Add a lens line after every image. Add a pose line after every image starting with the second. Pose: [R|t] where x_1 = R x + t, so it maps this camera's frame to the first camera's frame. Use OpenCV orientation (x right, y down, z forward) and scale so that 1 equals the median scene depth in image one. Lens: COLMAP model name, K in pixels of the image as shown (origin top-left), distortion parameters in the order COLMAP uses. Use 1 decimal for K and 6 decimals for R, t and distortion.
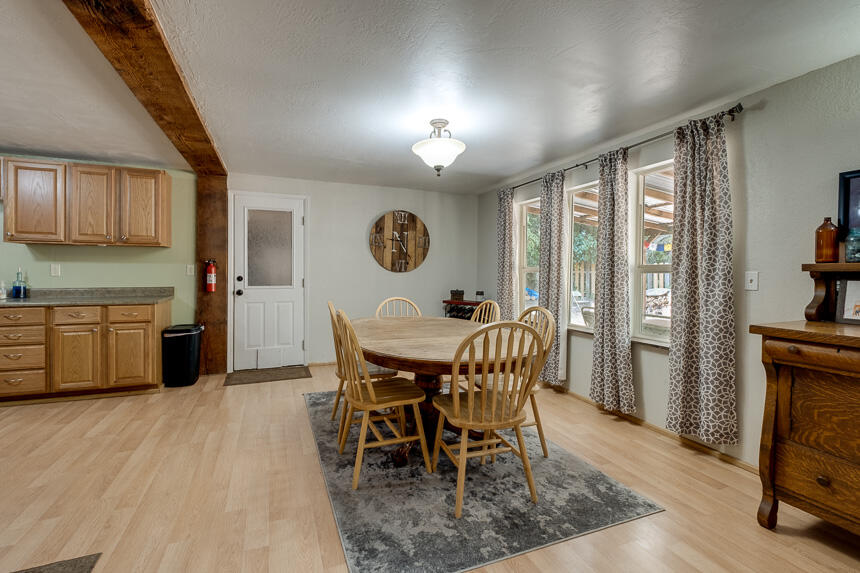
lens RADIAL K [[379.1, 0, 419.4], [0, 379.1, 274.3], [0, 0, 1]] dist [0.000085, -0.001815]
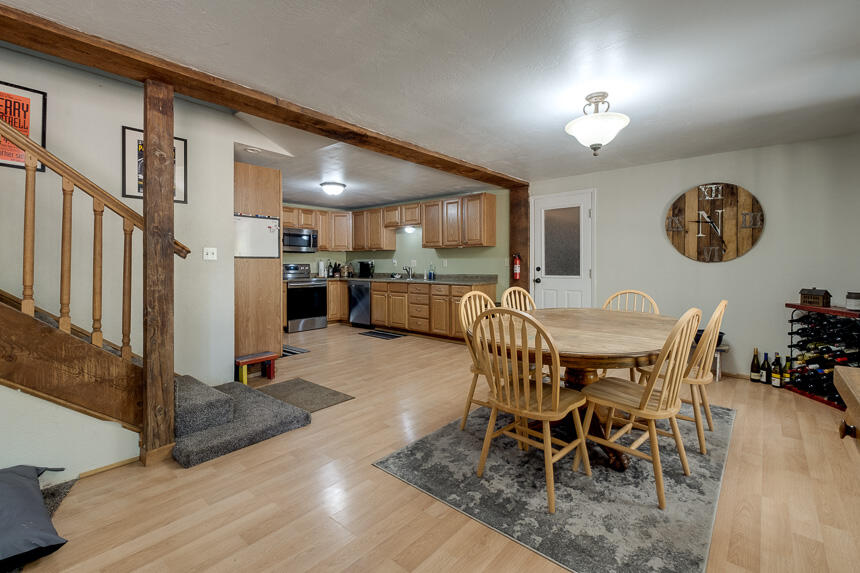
lens RADIAL K [[379.1, 0, 432.1], [0, 379.1, 268.2], [0, 0, 1]] dist [0.000085, -0.001815]
pose [[0.463222, 0.001882, -0.886240, 0.513165], [-0.000975, 0.999998, 0.001614, 0.008723], [0.886242, 0.000116, 0.463223, 0.172223]]
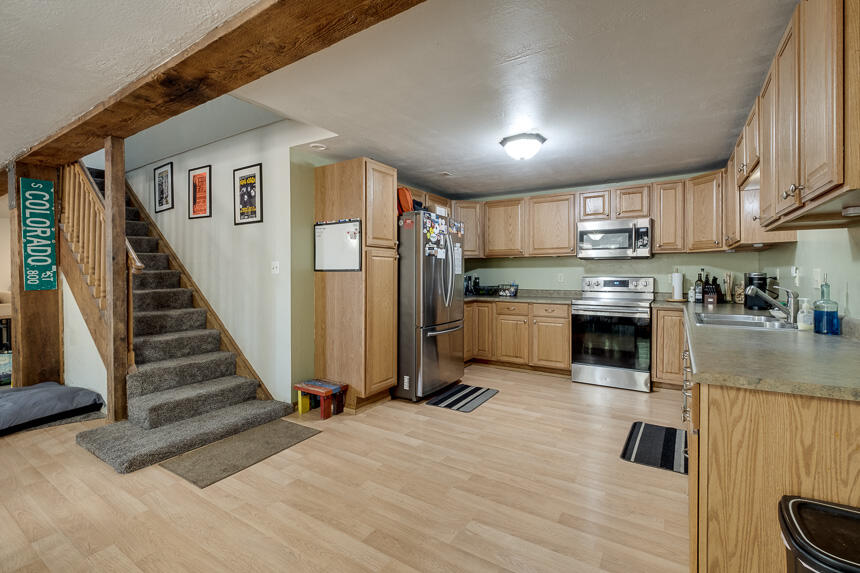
lens RADIAL K [[379.1, 0, 417.2], [0, 379.1, 275.9], [0, 0, 1]] dist [0.000085, -0.001815]
pose [[-0.815974, -0.004999, -0.578067, -0.290165], [-0.009930, 0.999936, 0.005371, -0.012333], [0.578003, 0.010123, -0.815972, 1.073969]]
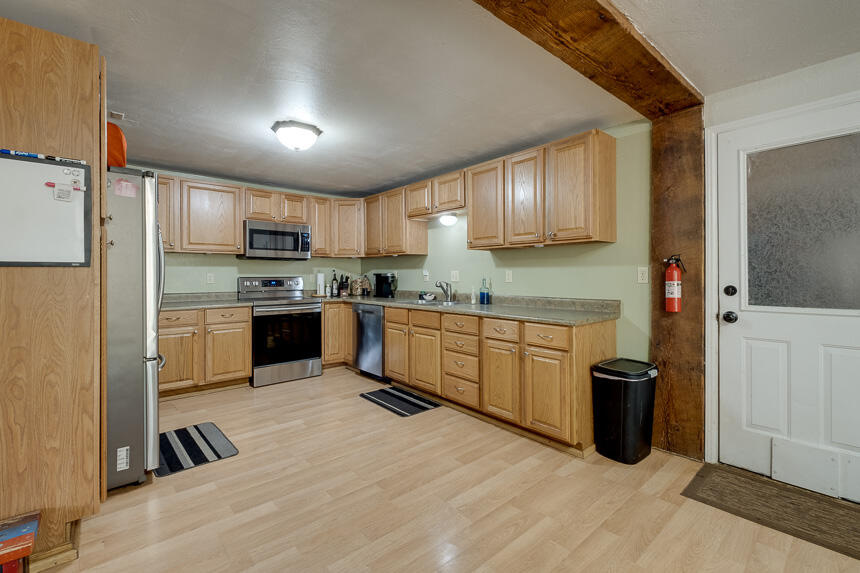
lens RADIAL K [[379.1, 0, 433.2], [0, 379.1, 275.3], [0, 0, 1]] dist [0.000085, -0.001815]
pose [[0.333926, -0.007518, -0.942569, -0.139175], [-0.002721, 0.999956, -0.008939, -0.004615], [0.942595, 0.005550, 0.333891, 0.518604]]
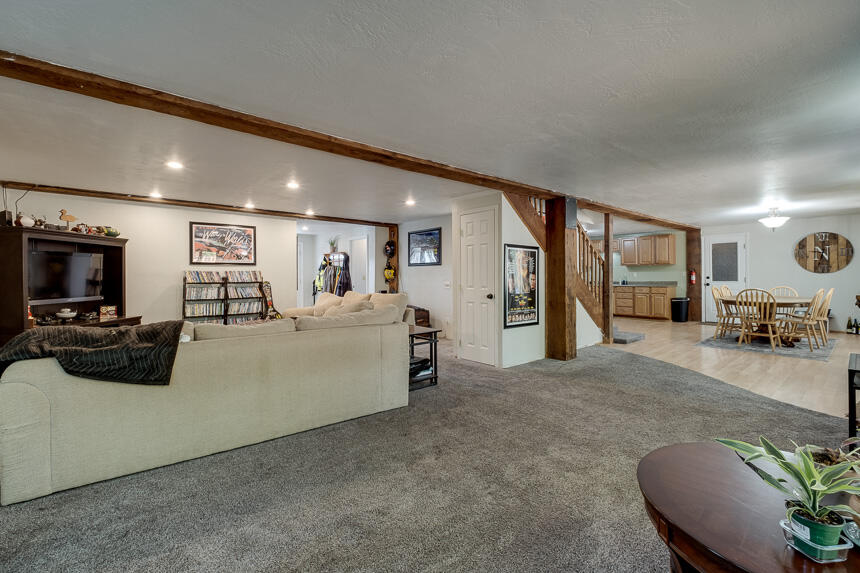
lens RADIAL K [[379.1, 0, 432.3], [0, 379.1, 276.2], [0, 0, 1]] dist [0.000085, -0.001815]
pose [[0.326006, -0.008001, -0.945334, 1.182491], [0.007947, 0.999952, -0.005723, 0.004340], [0.945334, -0.005647, 0.326054, -1.311529]]
